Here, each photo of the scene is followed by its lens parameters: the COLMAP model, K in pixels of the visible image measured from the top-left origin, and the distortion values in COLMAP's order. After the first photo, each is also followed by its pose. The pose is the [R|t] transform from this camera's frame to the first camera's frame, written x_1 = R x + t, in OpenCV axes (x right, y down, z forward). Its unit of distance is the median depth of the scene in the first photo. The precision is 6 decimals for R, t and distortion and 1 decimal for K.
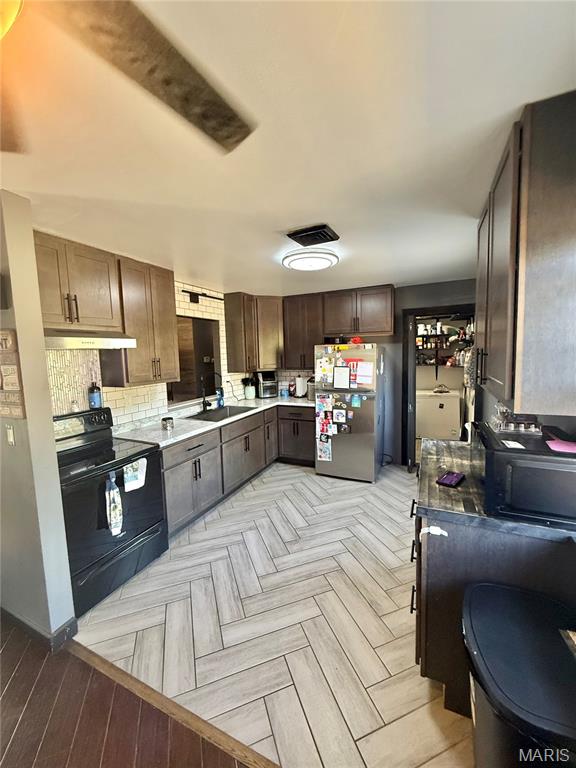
lens RADIAL K [[306.0, 0, 285.6], [0, 306.0, 382.1], [0, 0, 1]] dist [-0.001621, -0.000313]
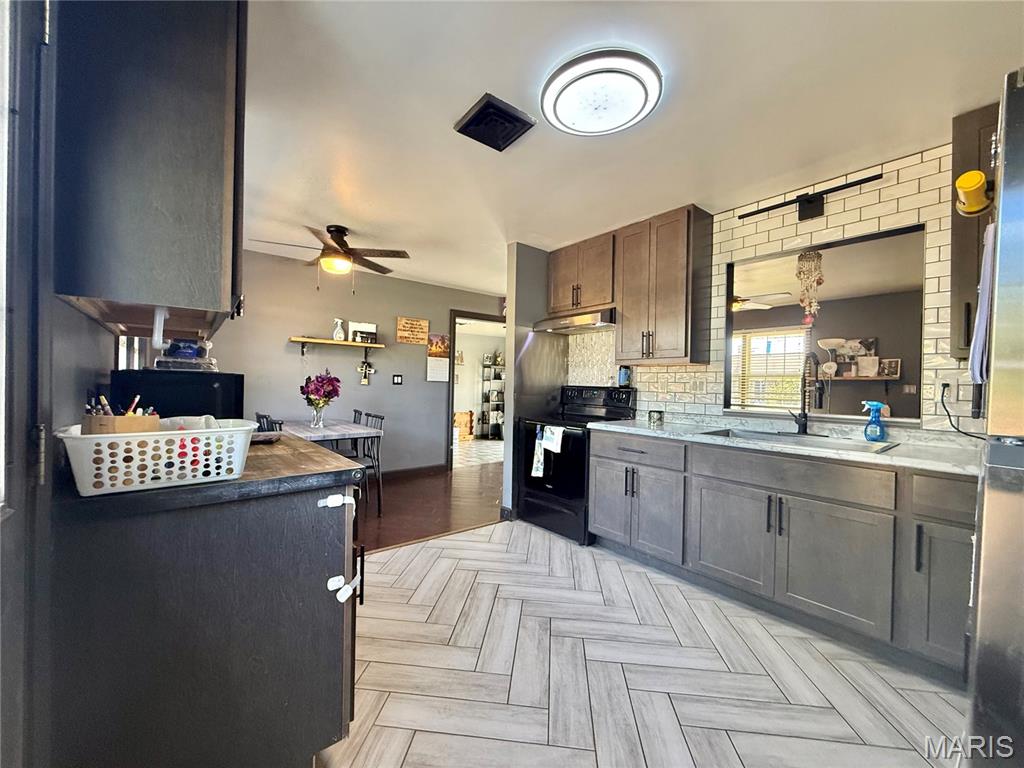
lens RADIAL K [[407.9, 0, 508.9], [0, 407.9, 385.4], [0, 0, 1]] dist [-0.001621, -0.000313]
pose [[-0.436938, 0.026568, -0.899099, 0.690148], [-0.092043, 0.992996, 0.074072, 0.015686], [0.894770, 0.115121, -0.431432, 1.133461]]
